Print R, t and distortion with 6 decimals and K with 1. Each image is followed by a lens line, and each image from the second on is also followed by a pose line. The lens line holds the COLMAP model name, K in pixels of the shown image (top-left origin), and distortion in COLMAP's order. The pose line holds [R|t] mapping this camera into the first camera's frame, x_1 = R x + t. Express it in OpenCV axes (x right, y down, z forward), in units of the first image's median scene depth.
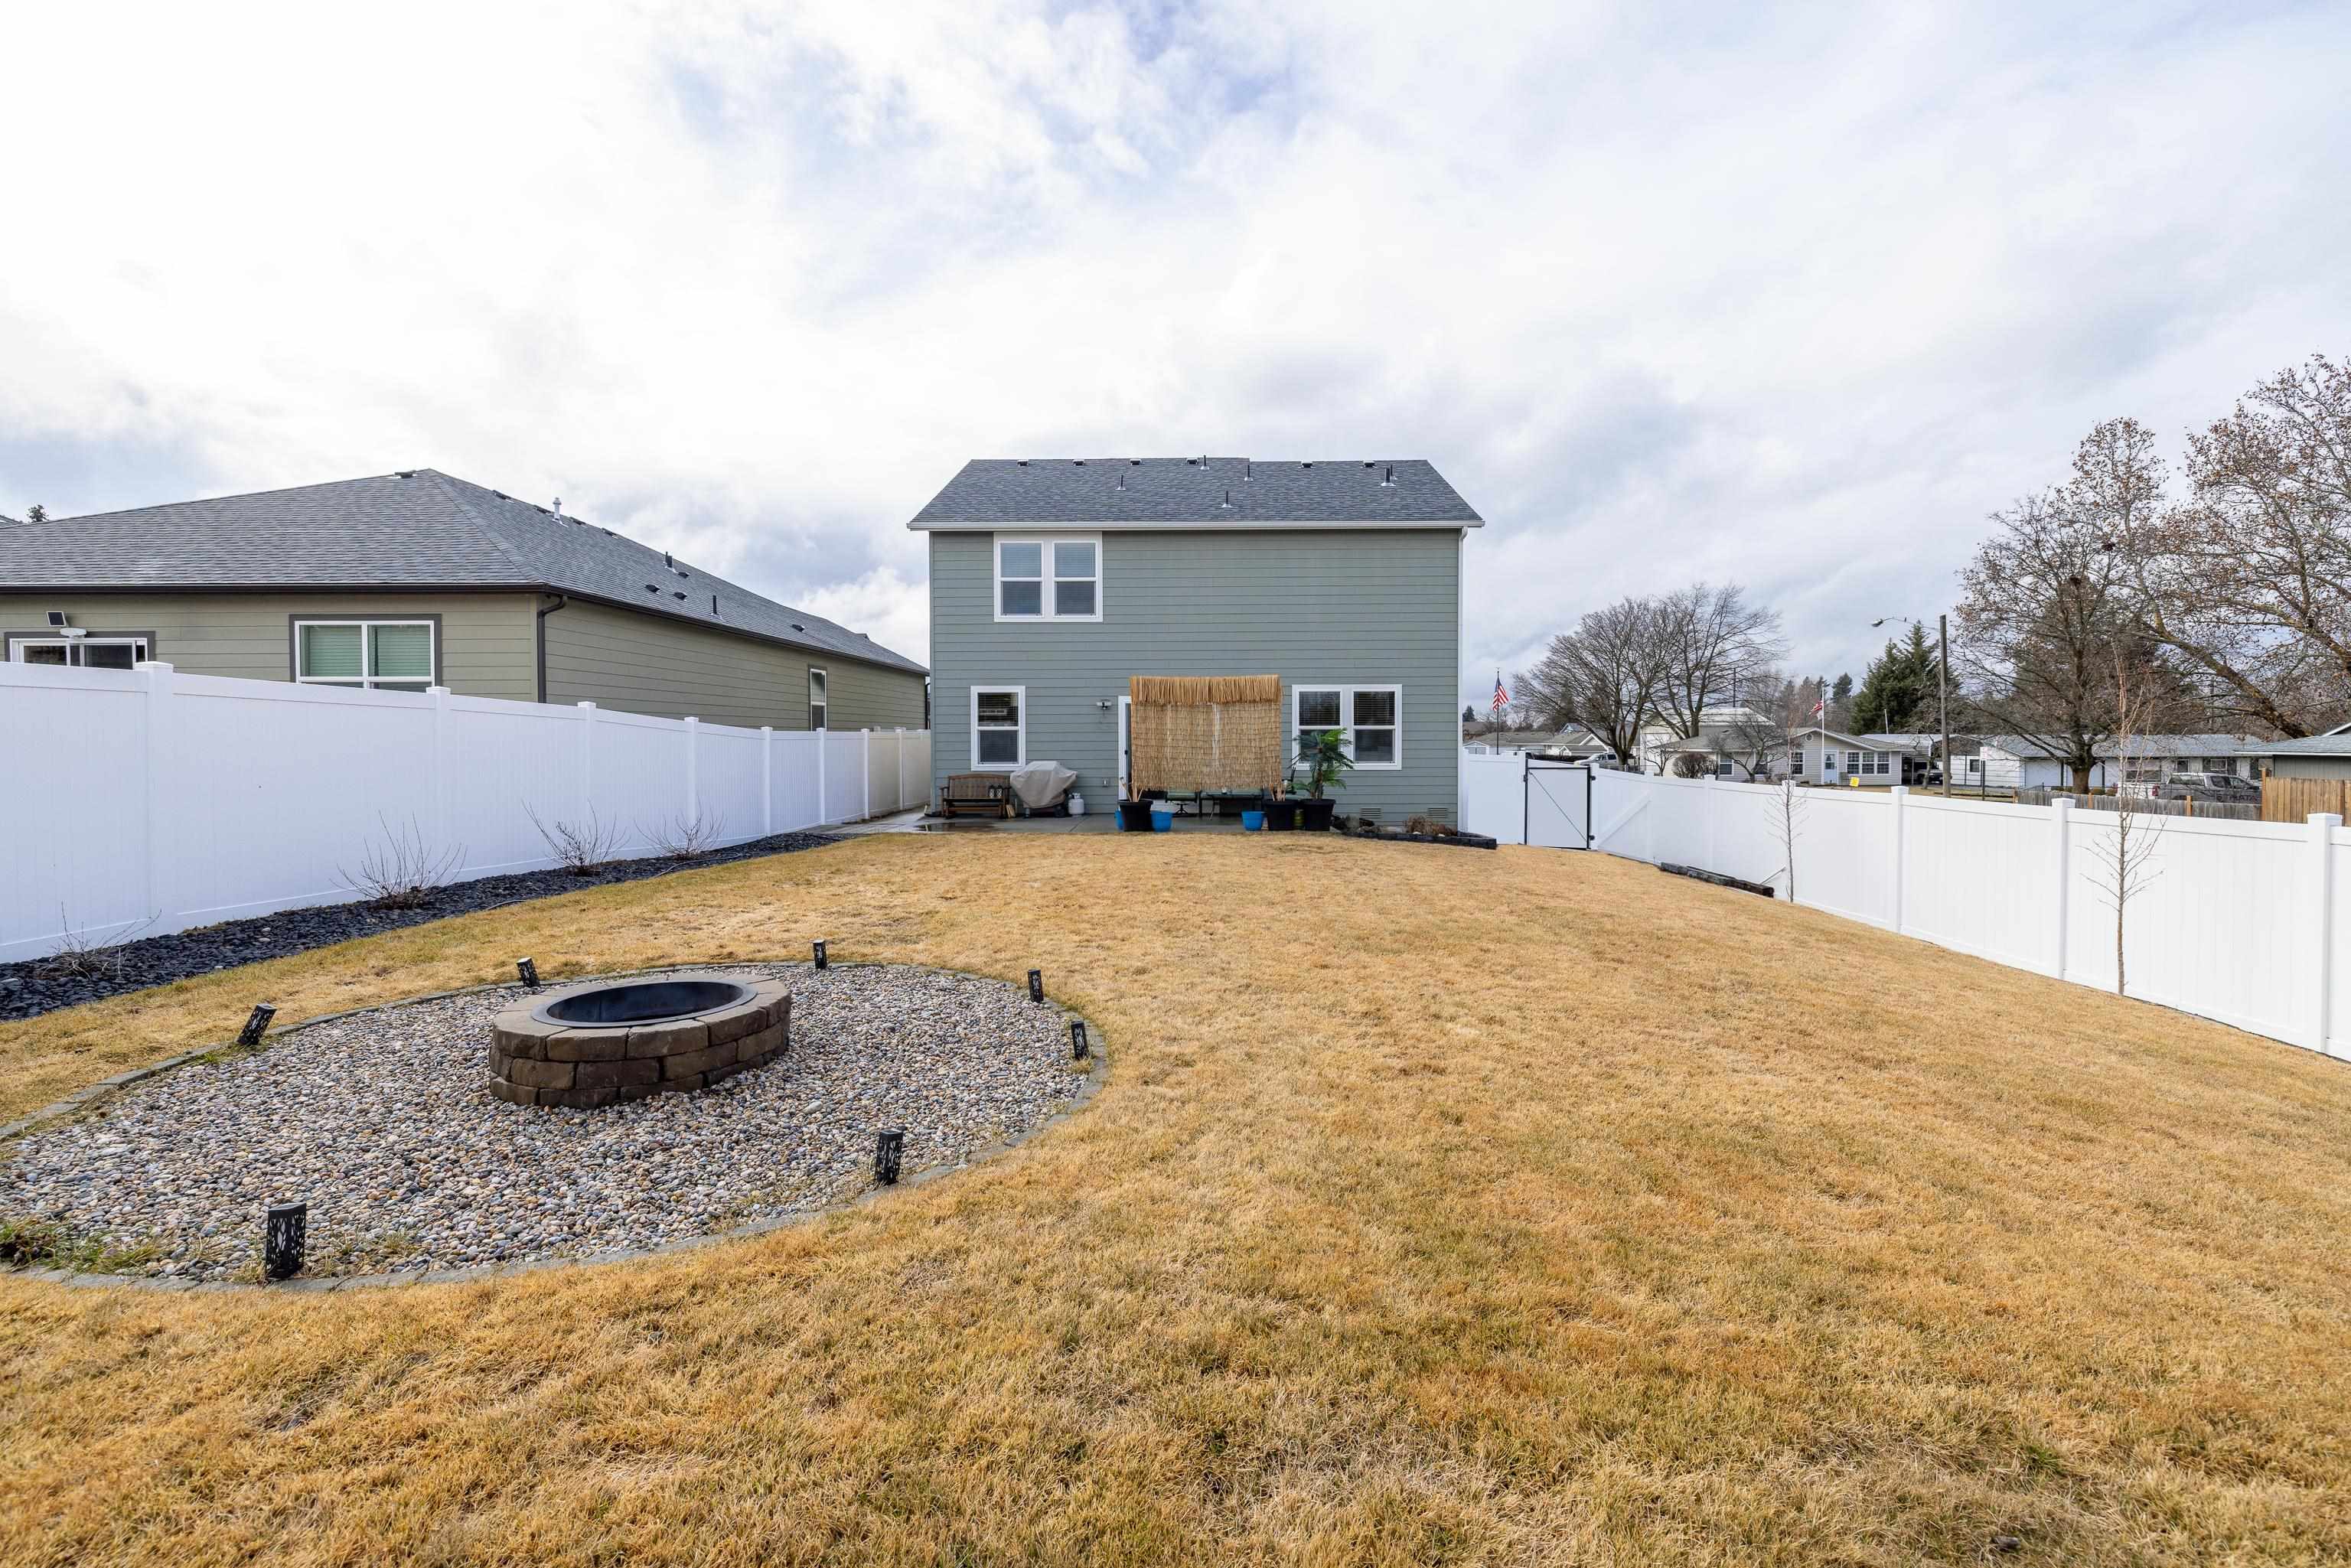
lens RADIAL K [[1015.3, 0, 1181.7], [0, 1015.3, 767.9], [0, 0, 1]] dist [0.006487, 0.000194]
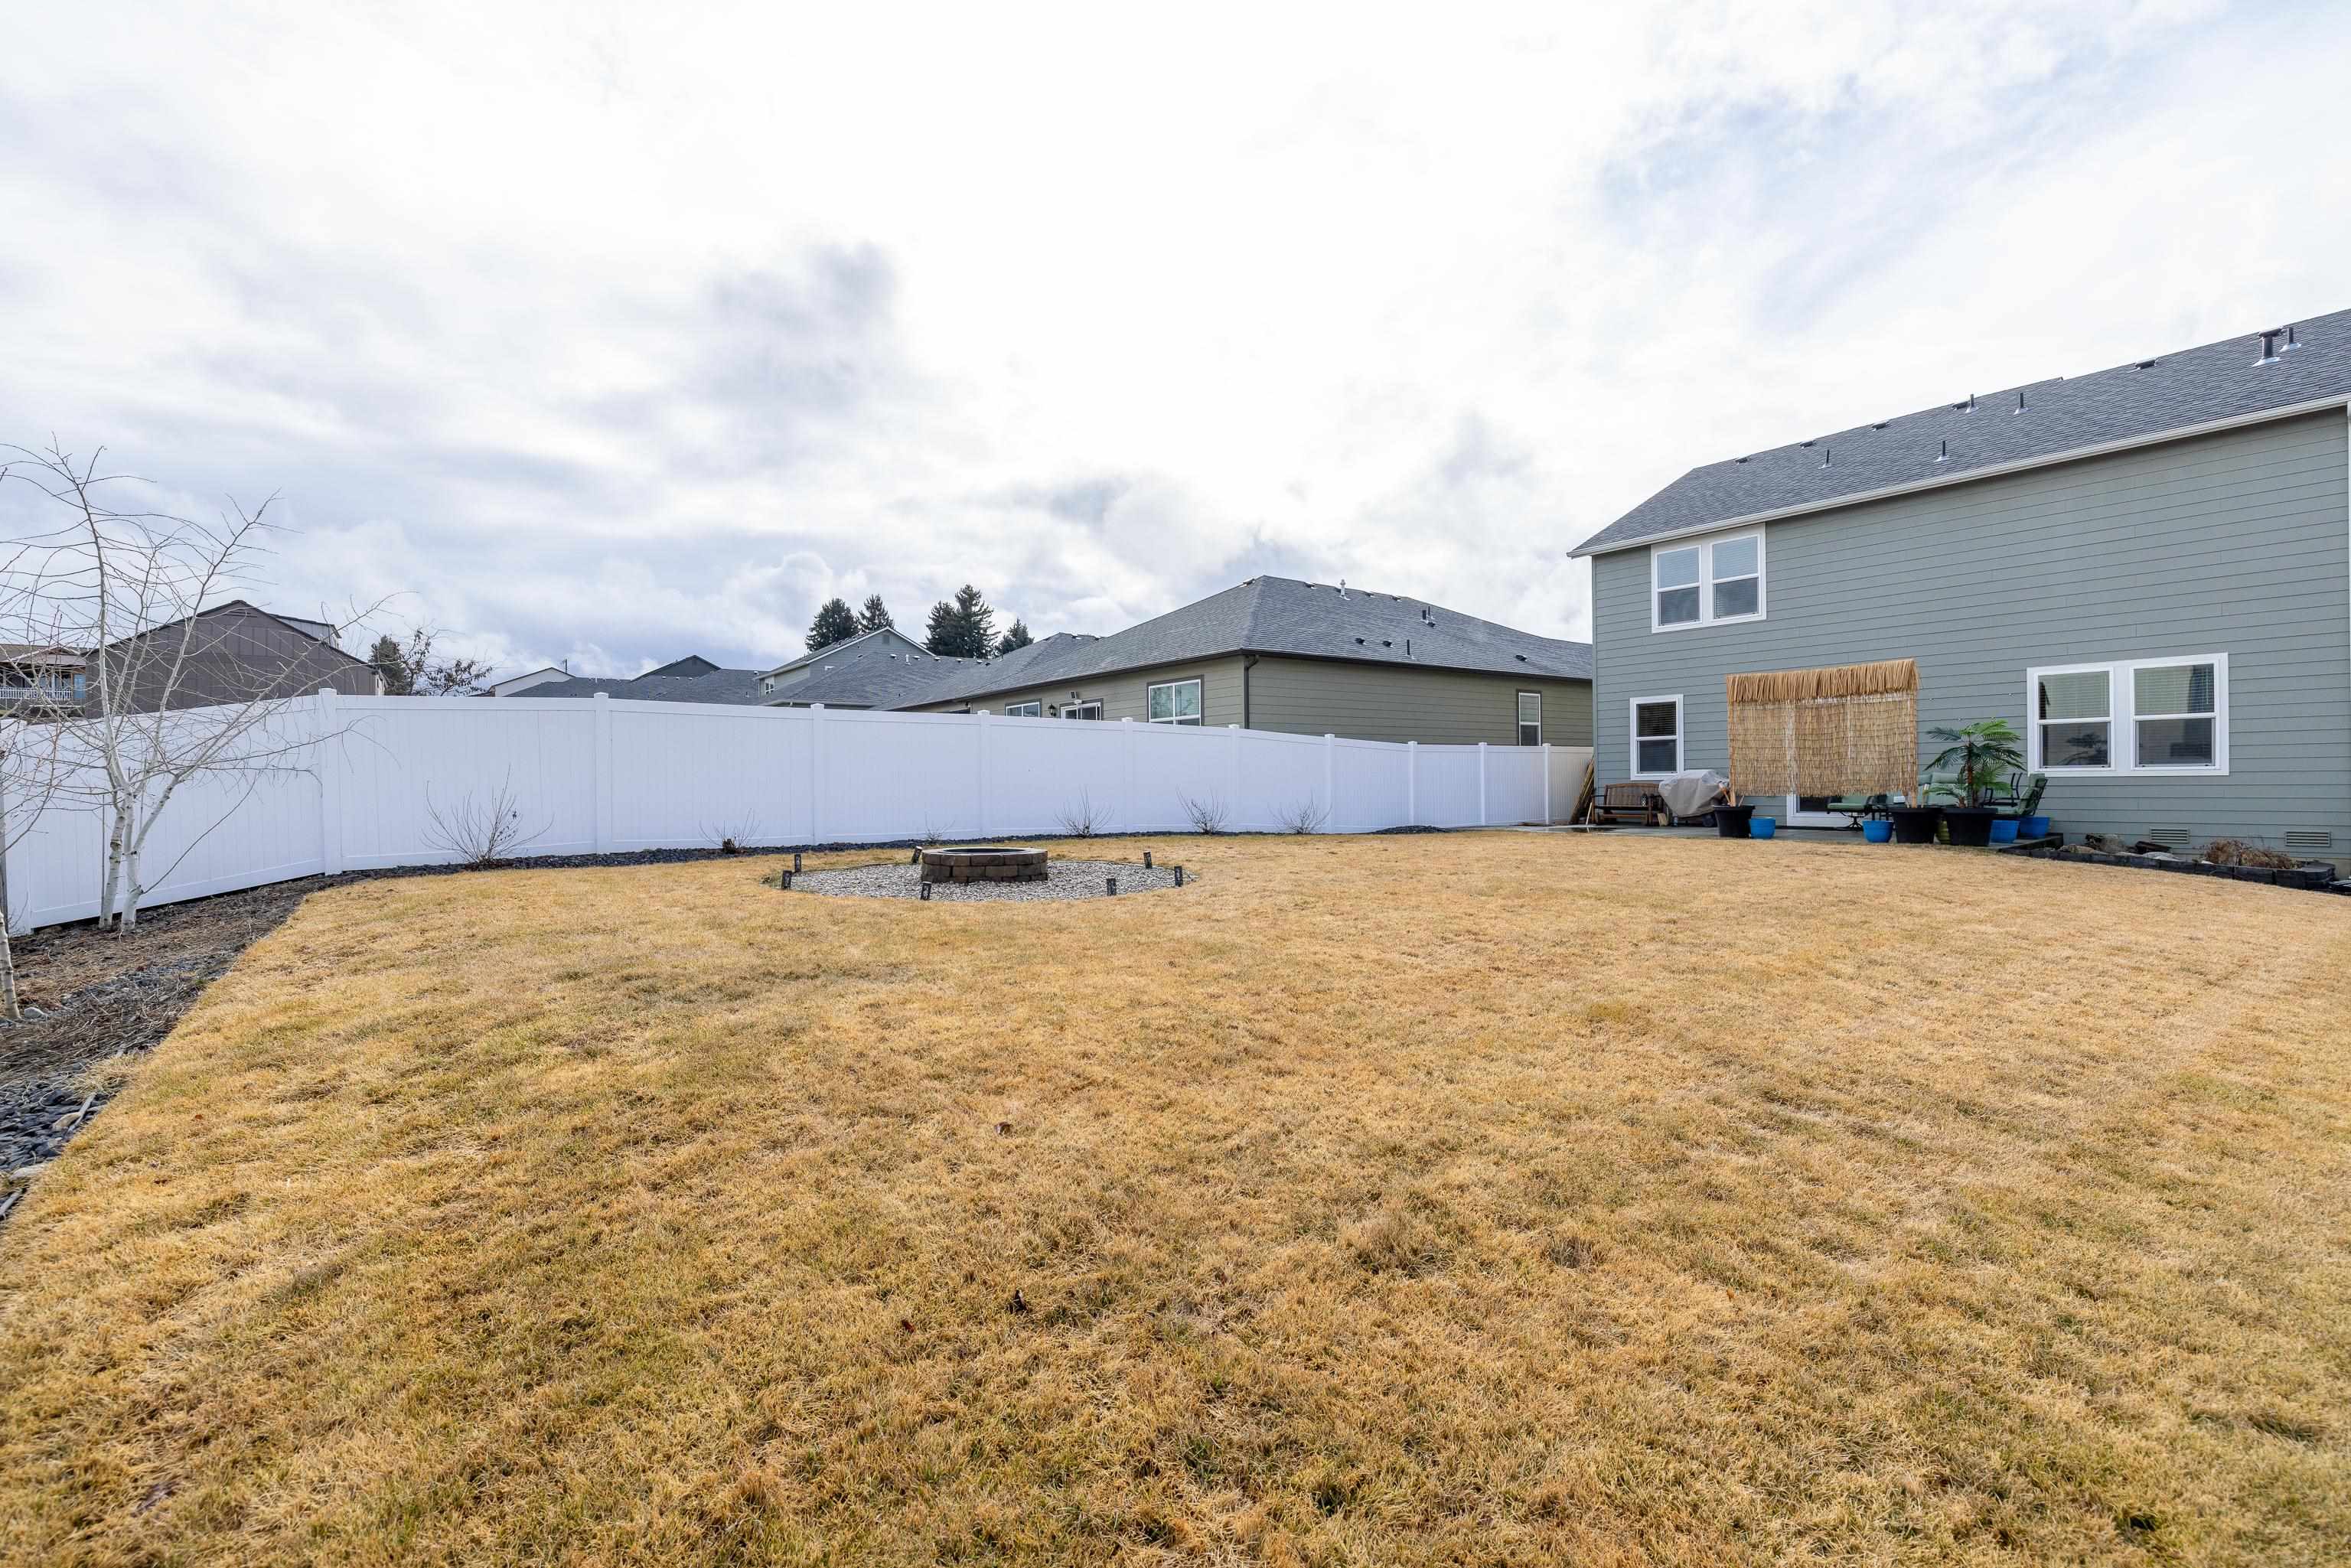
lens RADIAL K [[1015.3, 0, 1168.8], [0, 1015.3, 784.2], [0, 0, 1]] dist [0.006487, 0.000194]
pose [[0.615930, -0.002392, -0.787797, 0.322461], [-0.011967, 0.999852, -0.012392, 0.025593], [0.787710, 0.017060, 0.615810, -0.002394]]
